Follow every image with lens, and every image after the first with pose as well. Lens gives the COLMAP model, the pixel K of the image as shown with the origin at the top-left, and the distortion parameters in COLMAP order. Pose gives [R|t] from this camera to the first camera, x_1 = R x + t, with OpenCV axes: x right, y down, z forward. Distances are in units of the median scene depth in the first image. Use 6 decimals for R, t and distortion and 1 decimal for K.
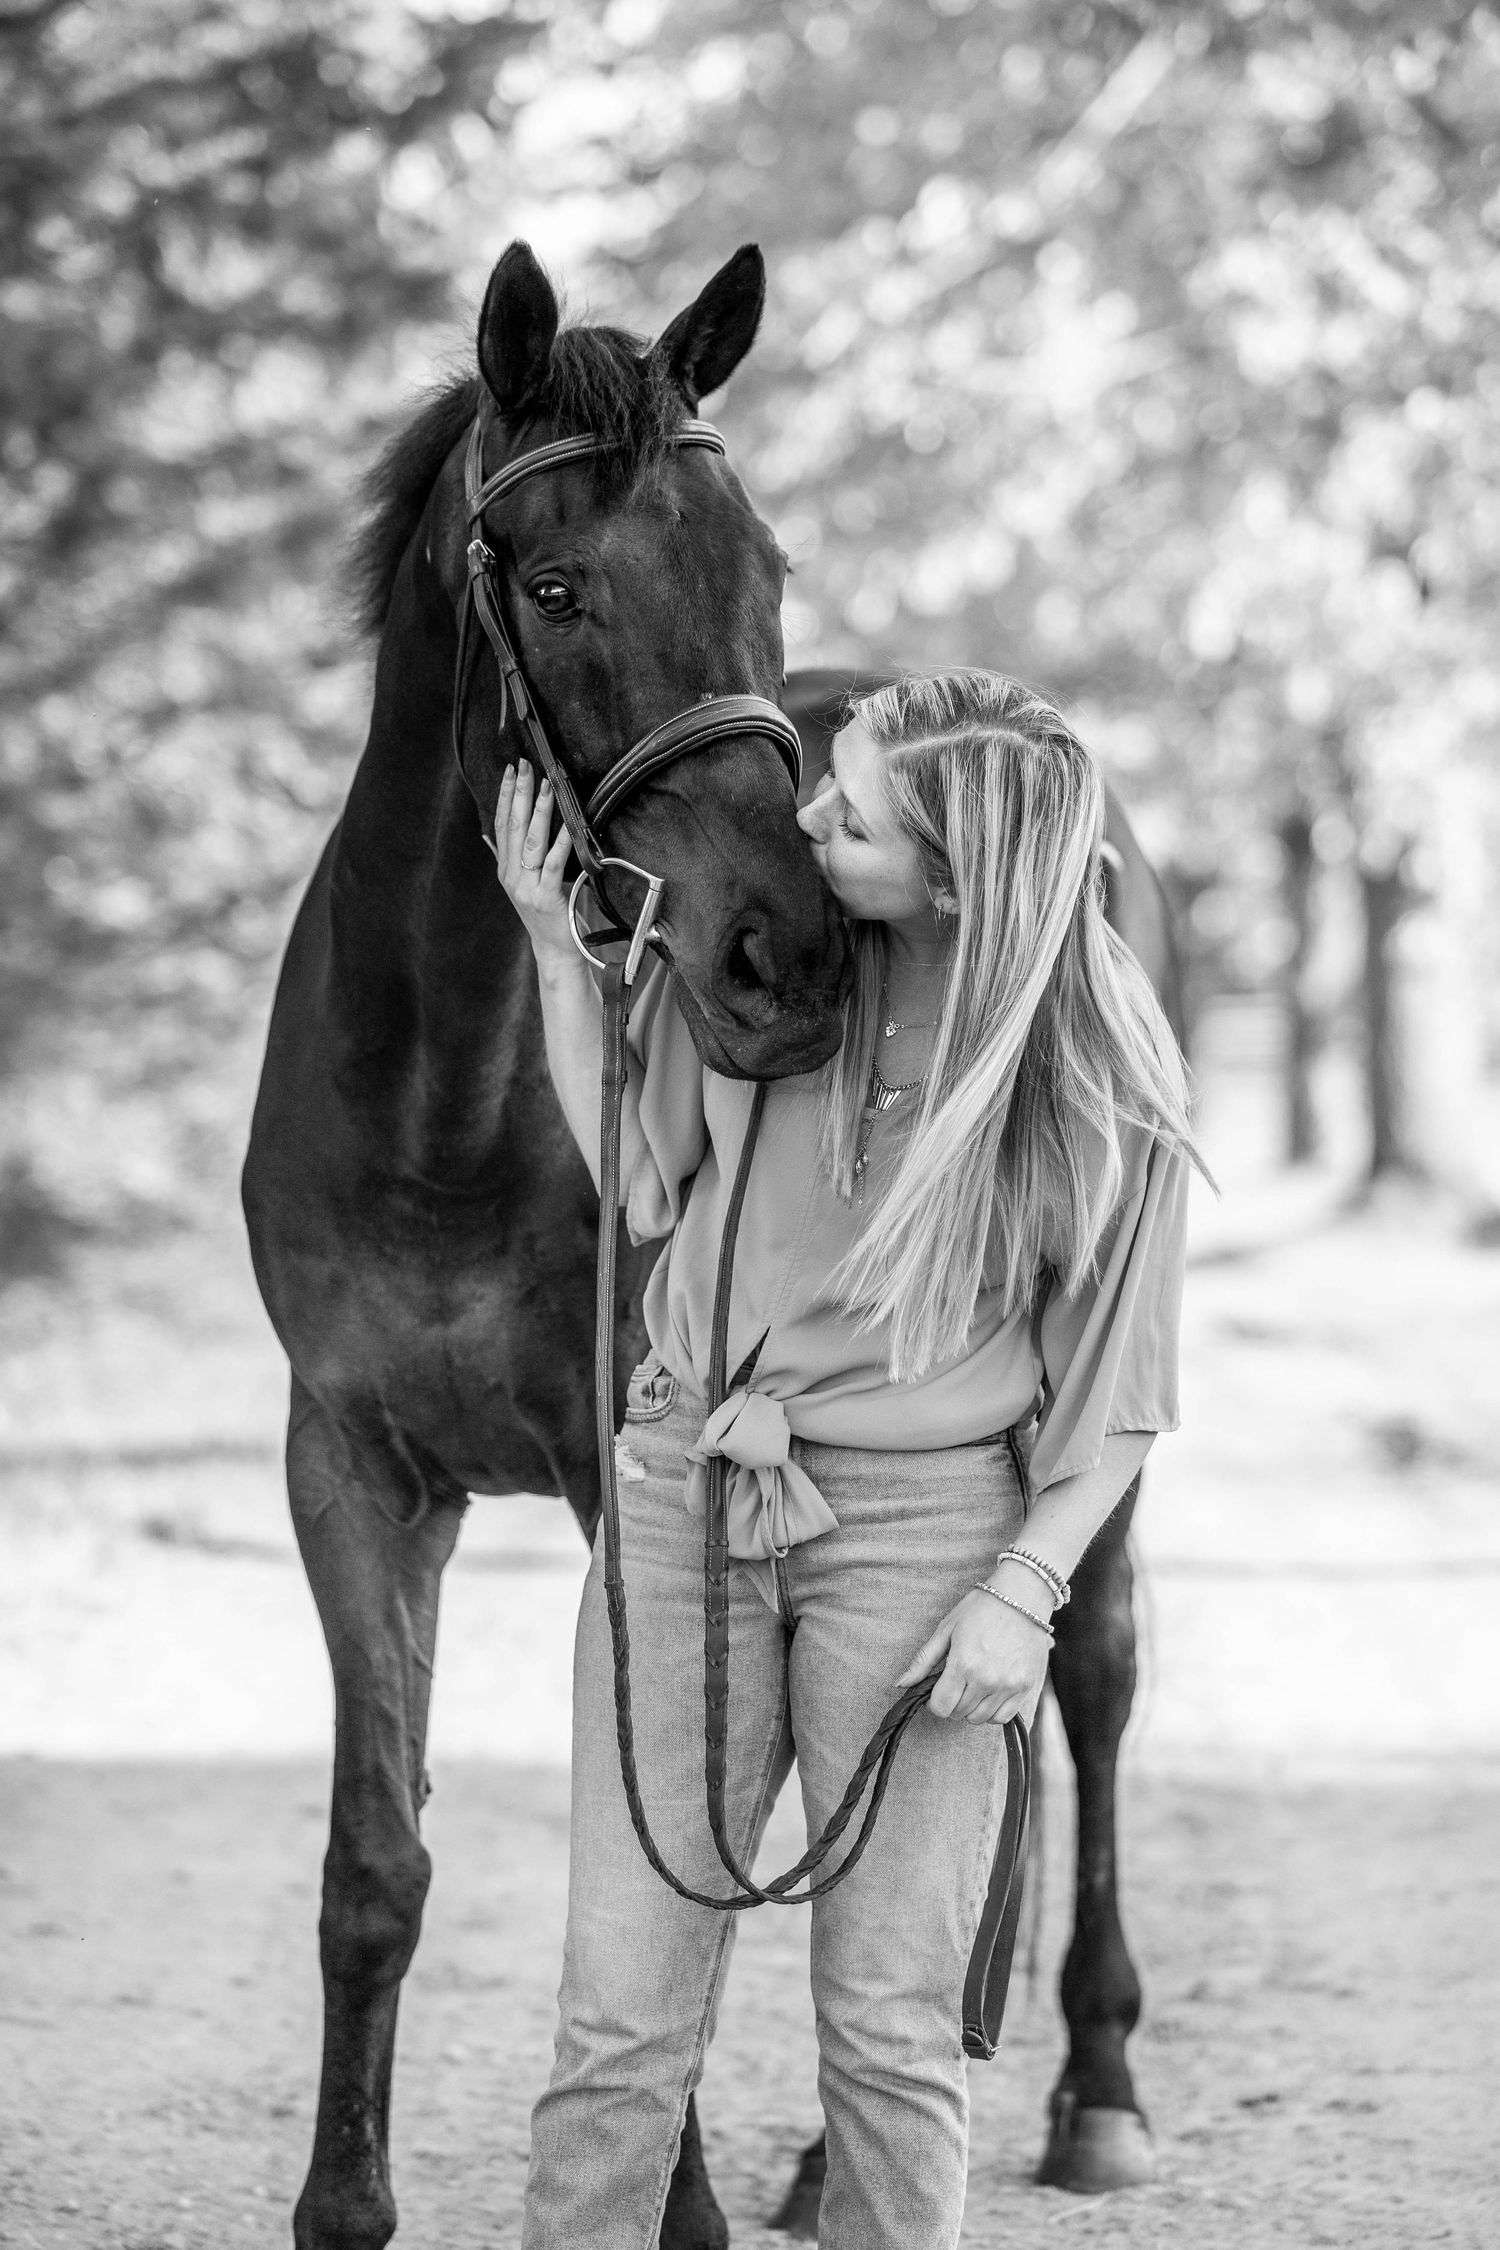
lens RADIAL K [[8590.1, 0, 750.0], [0, 8590.1, 1125.0], [0, 0, 1]] dist [0.142604, 2.191669]
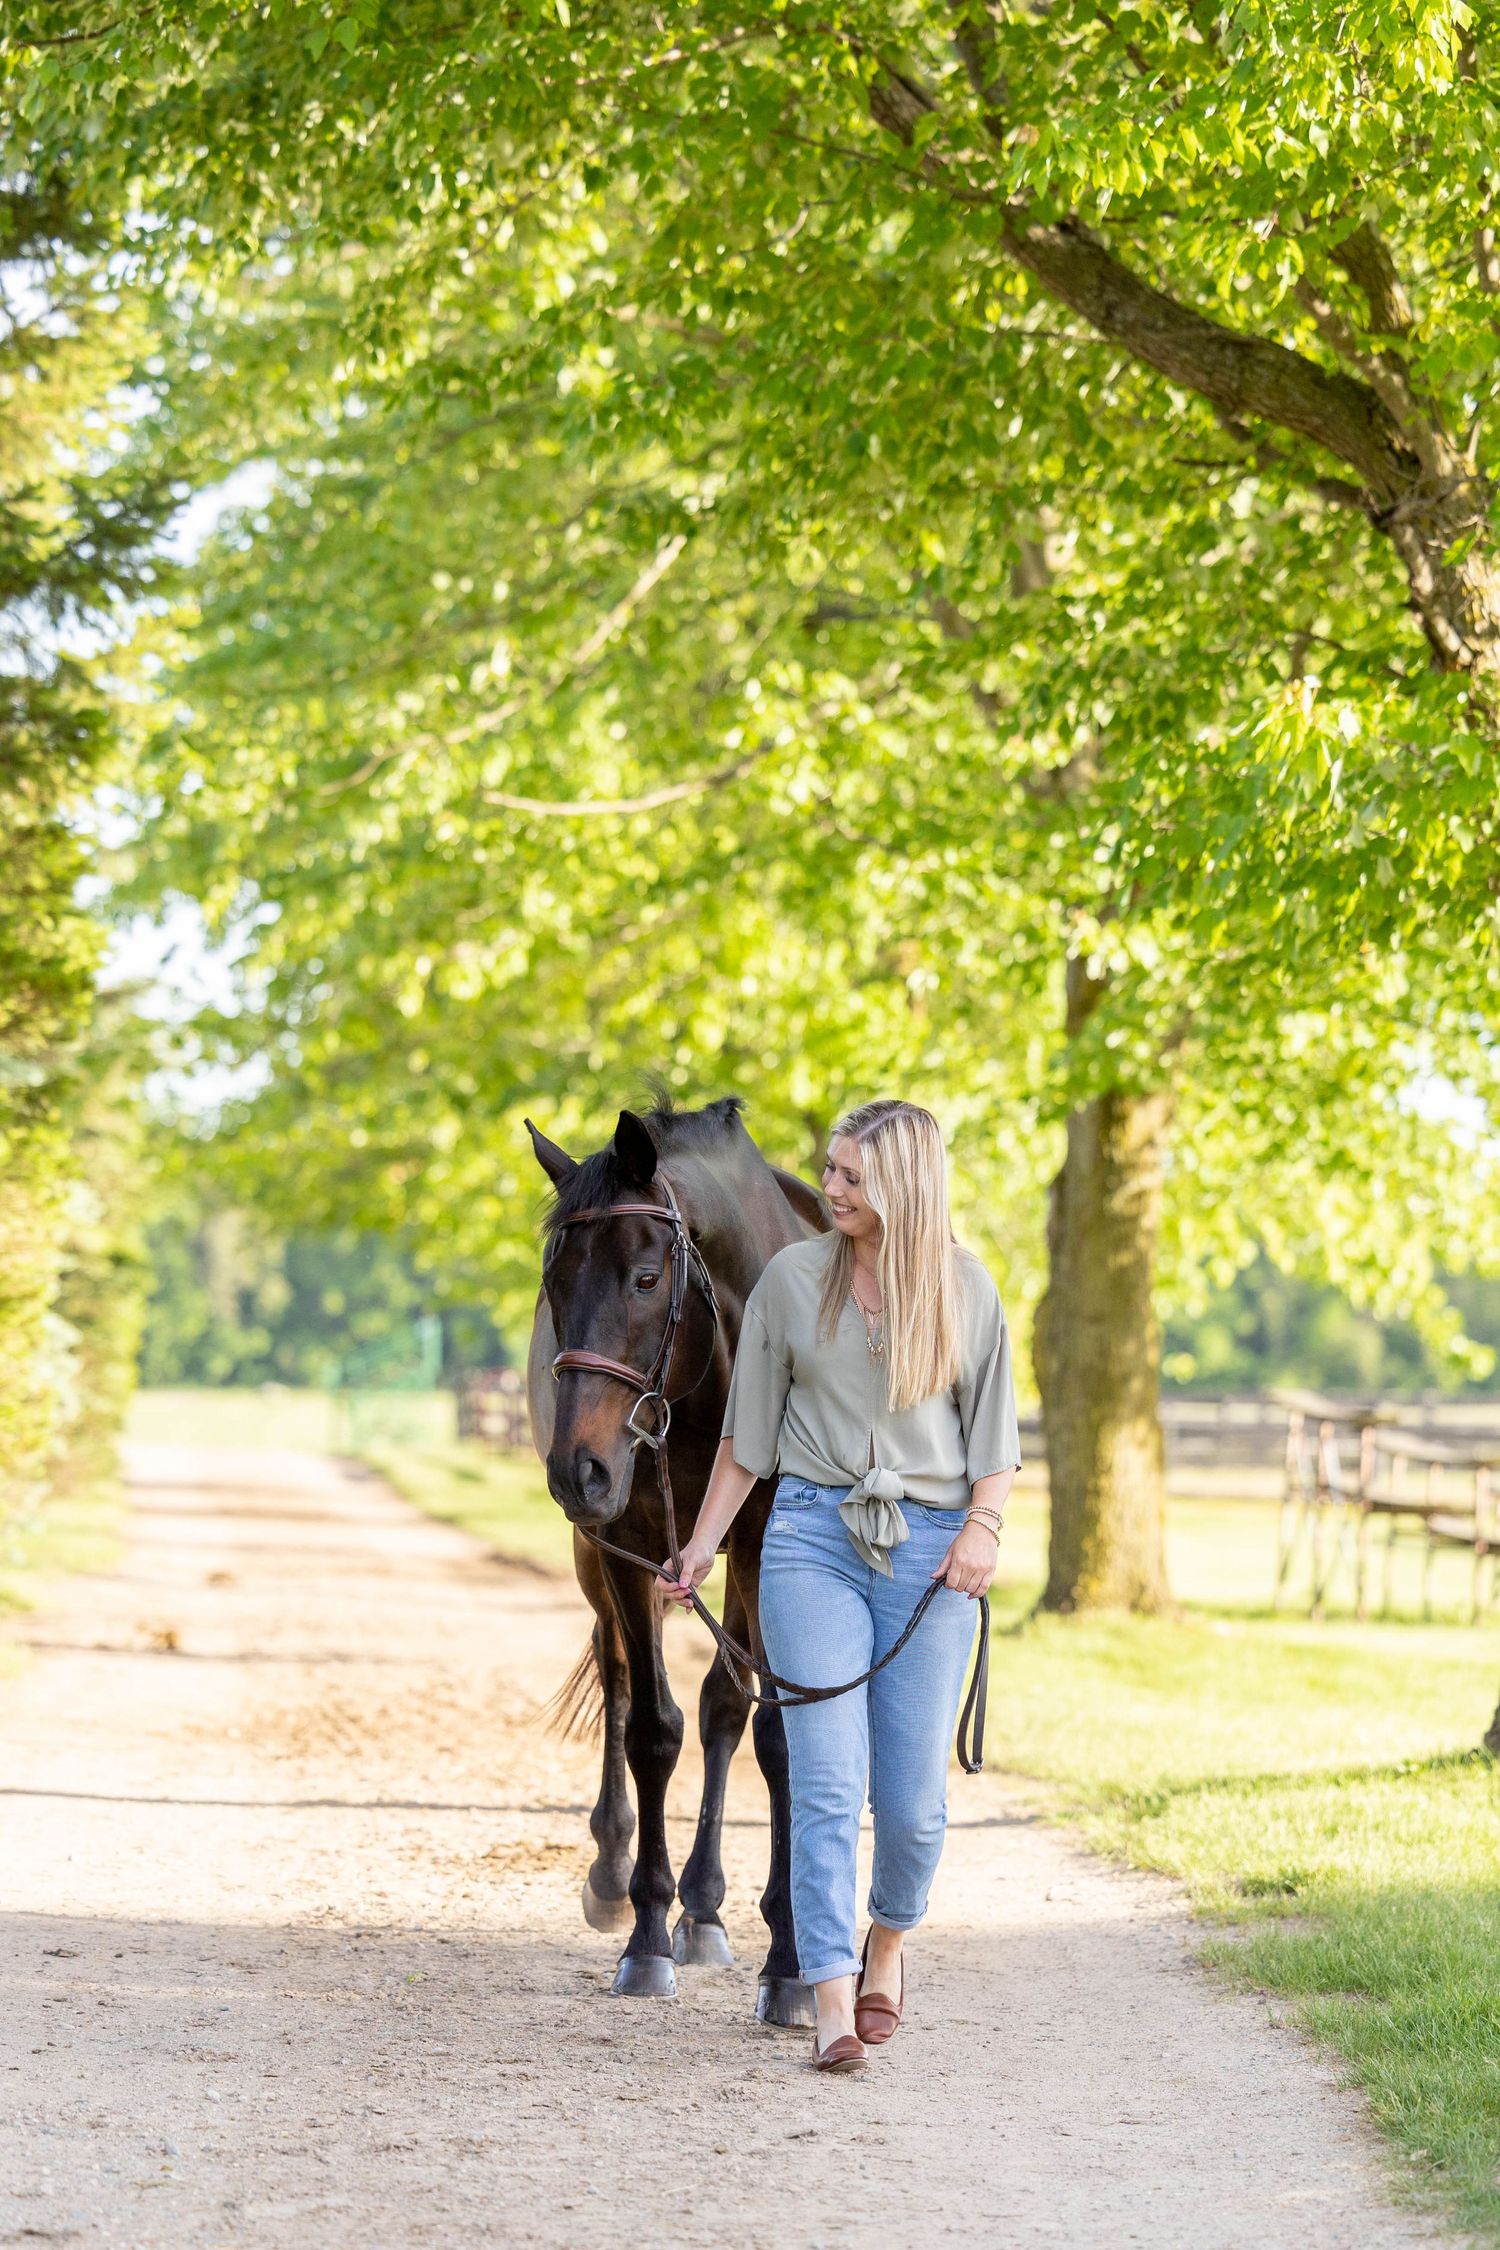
lens RADIAL K [[8897.3, 0, 750.0], [0, 8897.3, 1125.0], [0, 0, 1]] dist [-0.245619, 3.599646]
pose [[0.997307, 0.031891, 0.066036, -0.047976], [-0.029111, 0.998666, -0.042636, 0.011849], [-0.067308, 0.040599, 0.996906, -0.422183]]
